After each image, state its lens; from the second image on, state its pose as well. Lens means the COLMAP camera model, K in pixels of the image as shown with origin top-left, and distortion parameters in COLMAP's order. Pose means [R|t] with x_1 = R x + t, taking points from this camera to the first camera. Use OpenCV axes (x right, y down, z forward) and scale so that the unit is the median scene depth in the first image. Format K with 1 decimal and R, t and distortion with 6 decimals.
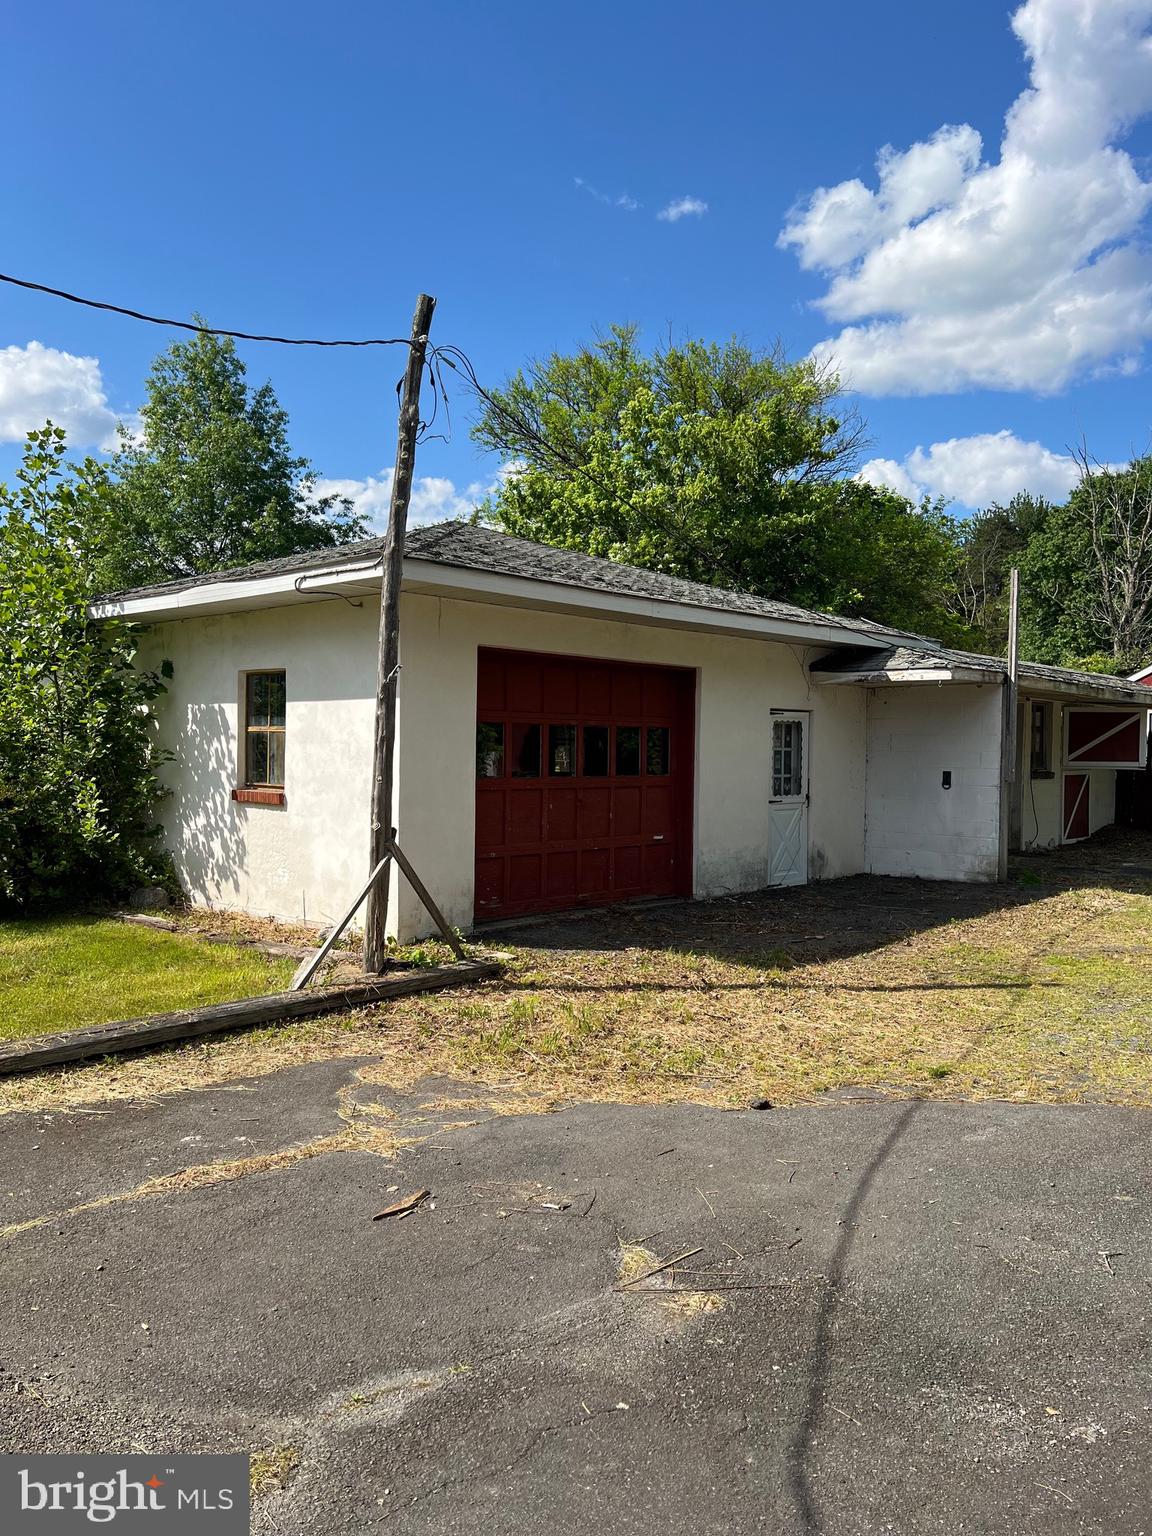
lens RADIAL K [[1168.5, 0, 576.0], [0, 1168.5, 746.7], [0, 0, 1]] dist [0.087256, -0.100130]
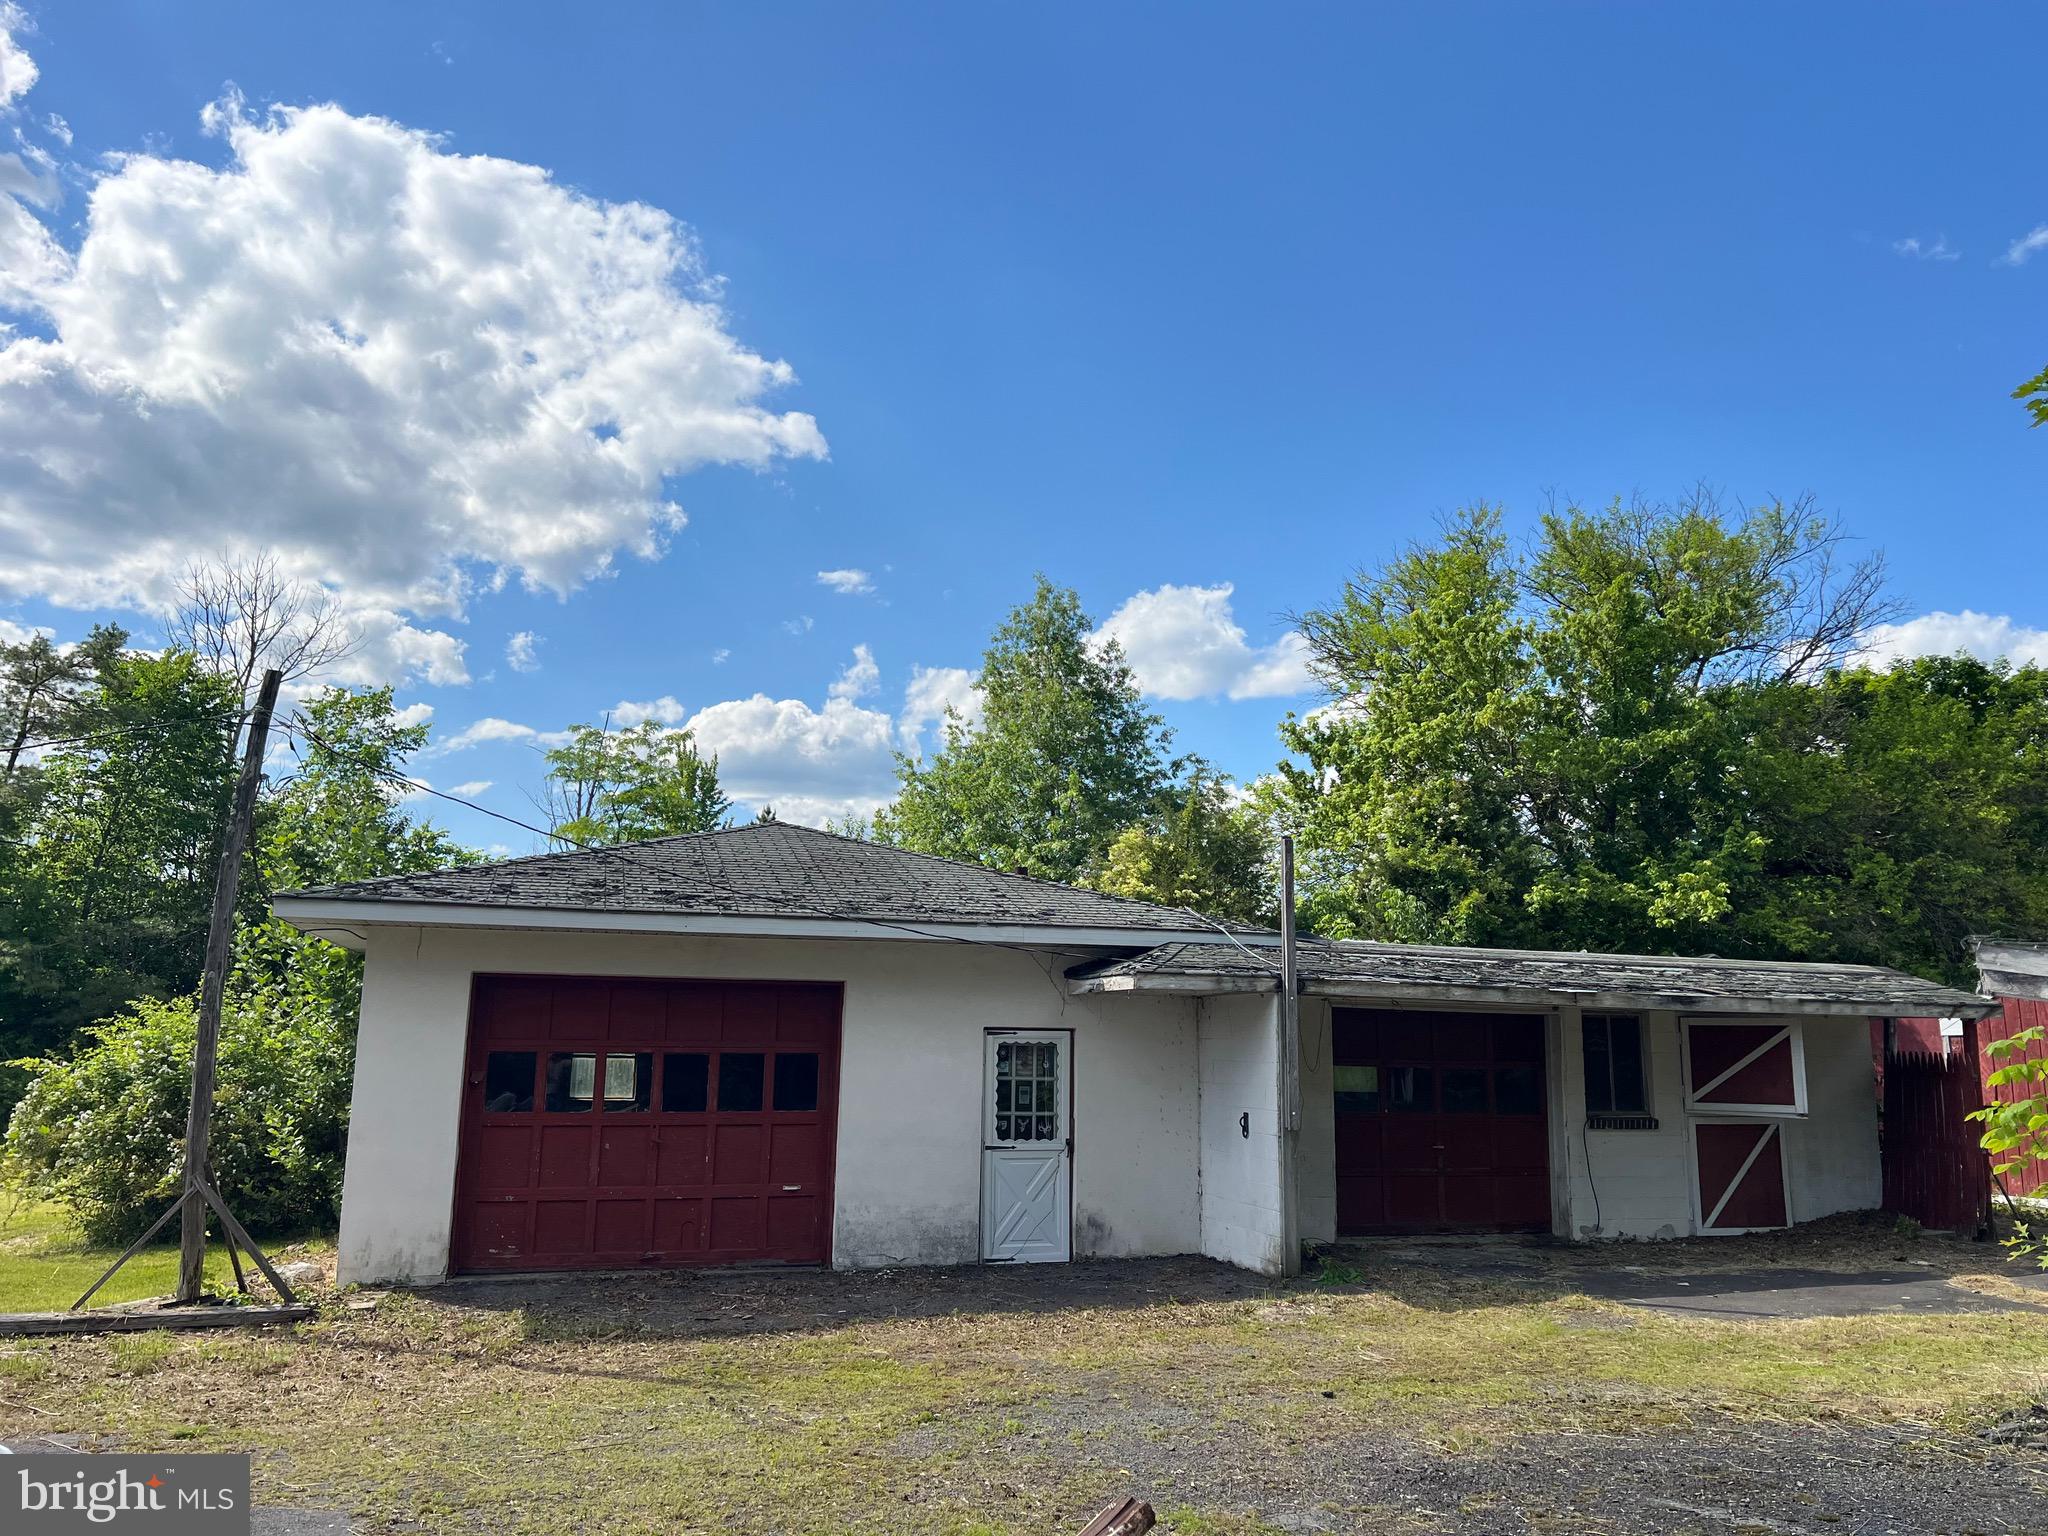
lens RADIAL K [[1558.0, 0, 1034.2], [0, 1558.0, 758.0], [0, 0, 1]] dist [0.087256, -0.100130]
pose [[0.852879, -0.098142, -0.512801, 0.733963], [-0.000701, 0.981958, -0.189098, -0.011736], [0.522108, 0.161637, 0.837423, 0.078013]]
